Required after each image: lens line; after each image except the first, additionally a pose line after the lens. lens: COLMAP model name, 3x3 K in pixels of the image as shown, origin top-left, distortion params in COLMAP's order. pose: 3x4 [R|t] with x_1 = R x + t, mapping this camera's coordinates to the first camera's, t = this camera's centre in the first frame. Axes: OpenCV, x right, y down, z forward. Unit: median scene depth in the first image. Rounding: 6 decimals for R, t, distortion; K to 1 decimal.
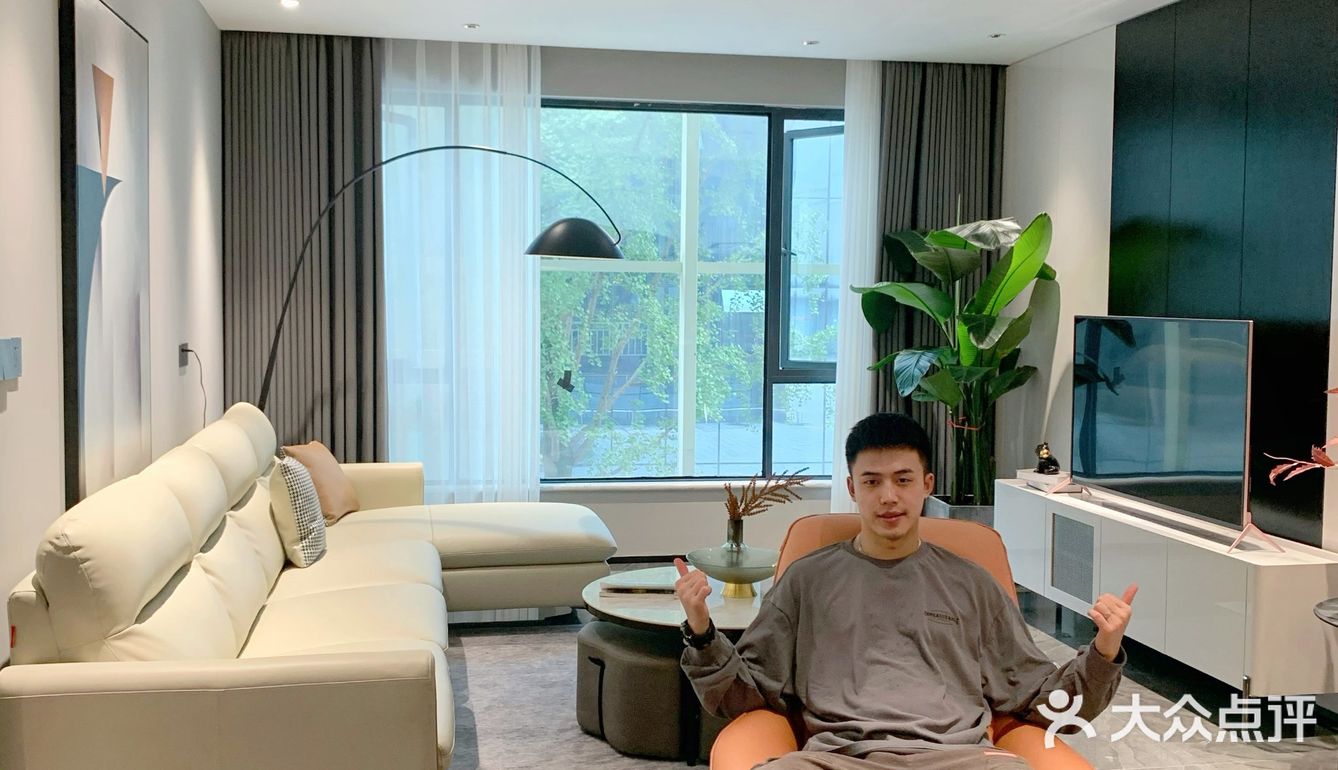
lens RADIAL K [[1317.9, 0, 669.0], [0, 1317.9, 385.0], [0, 0, 1]] dist [0.160384, -0.390797]
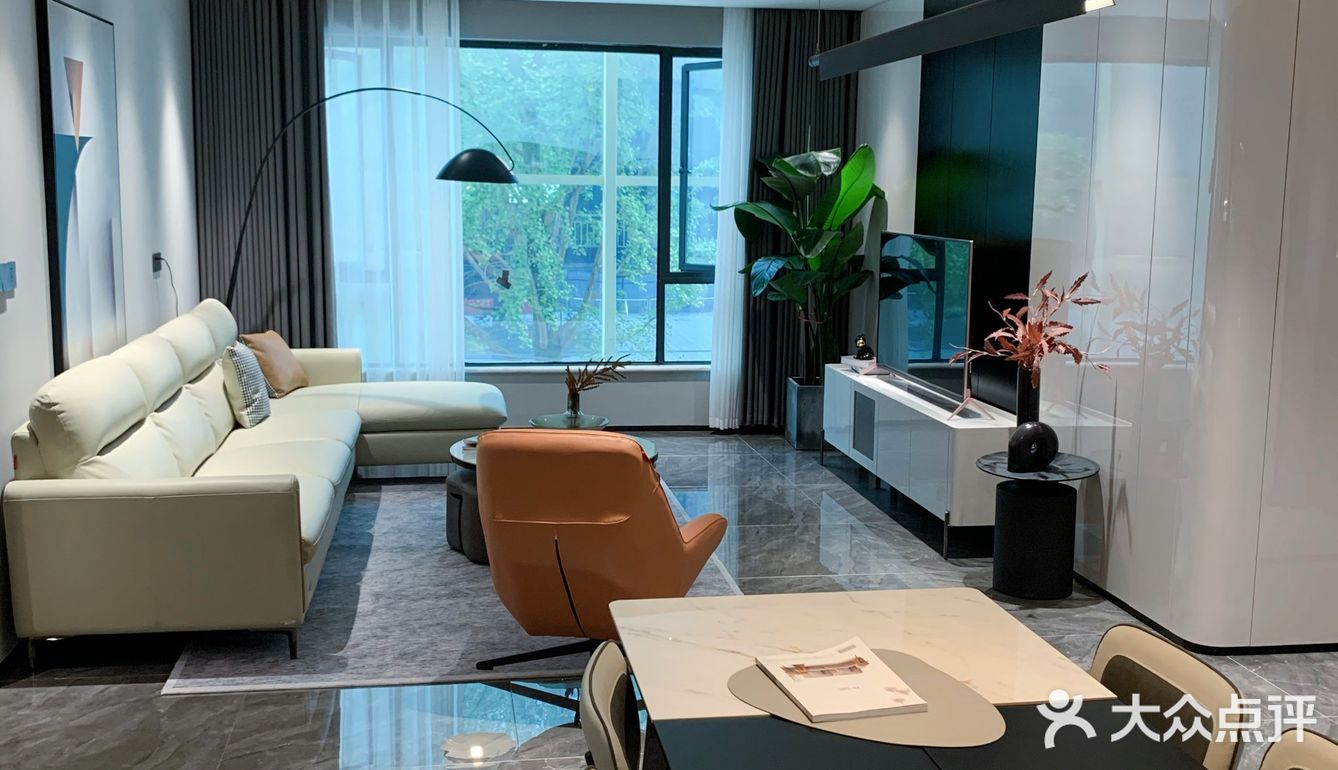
lens RADIAL K [[1317.9, 0, 669.0], [0, 1317.9, 385.0], [0, 0, 1]] dist [0.160384, -0.390797]
pose [[0.999626, 0.004874, -0.026921, 0.137845], [-0.002557, 0.996342, 0.085418, -0.014258], [0.027239, -0.085317, 0.995981, -0.228680]]
